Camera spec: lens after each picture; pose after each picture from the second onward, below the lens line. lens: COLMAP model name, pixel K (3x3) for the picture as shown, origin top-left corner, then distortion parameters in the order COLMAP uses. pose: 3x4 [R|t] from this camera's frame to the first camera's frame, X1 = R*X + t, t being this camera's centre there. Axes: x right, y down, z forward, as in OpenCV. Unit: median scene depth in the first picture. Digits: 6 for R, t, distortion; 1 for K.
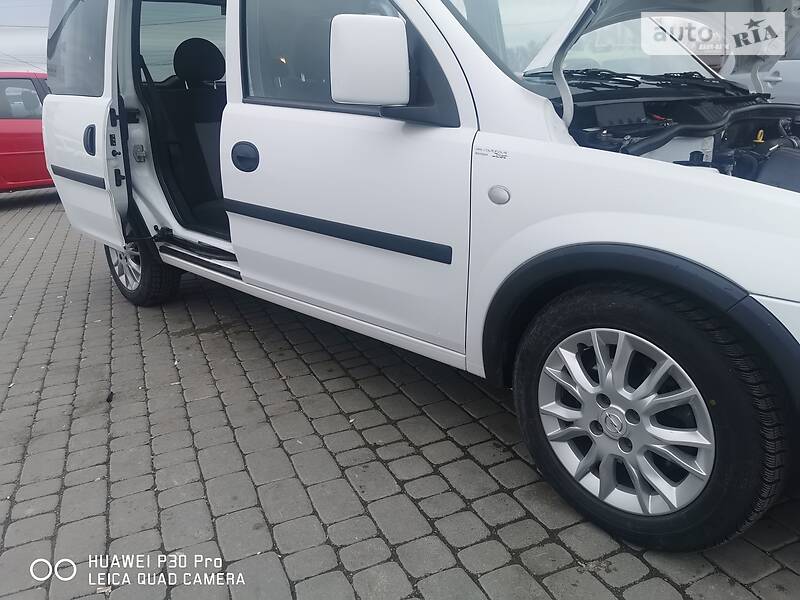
lens RADIAL K [[595.1, 0, 400.0], [0, 595.1, 300.0], [0, 0, 1]] dist [0.000900, -0.010836]
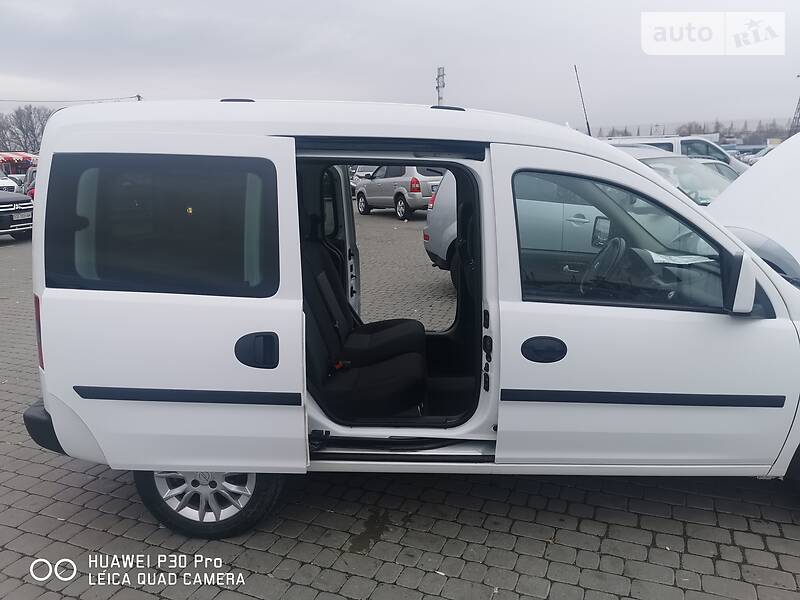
lens RADIAL K [[595.1, 0, 400.0], [0, 595.1, 300.0], [0, 0, 1]] dist [0.000900, -0.010836]
pose [[0.745368, -0.119349, 0.655883, -1.716122], [0.204498, 0.977346, -0.054554, -0.475771], [-0.634513, 0.174790, 0.752889, 0.471251]]
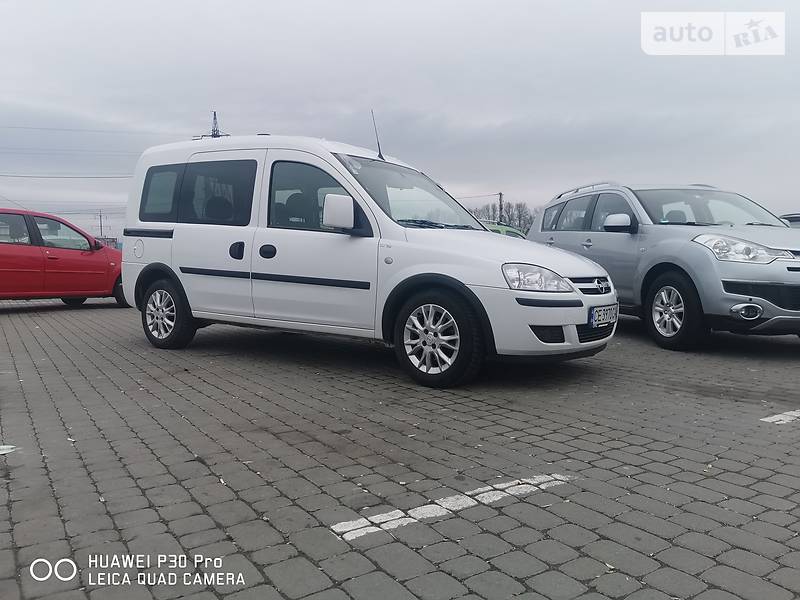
lens RADIAL K [[595.1, 0, 400.0], [0, 595.1, 300.0], [0, 0, 1]] dist [0.000900, -0.010836]
pose [[0.985798, 0.043309, 0.162253, -0.200459], [0.000218, 0.965842, -0.259130, 0.665304], [-0.167933, 0.255486, 0.952116, -1.450877]]
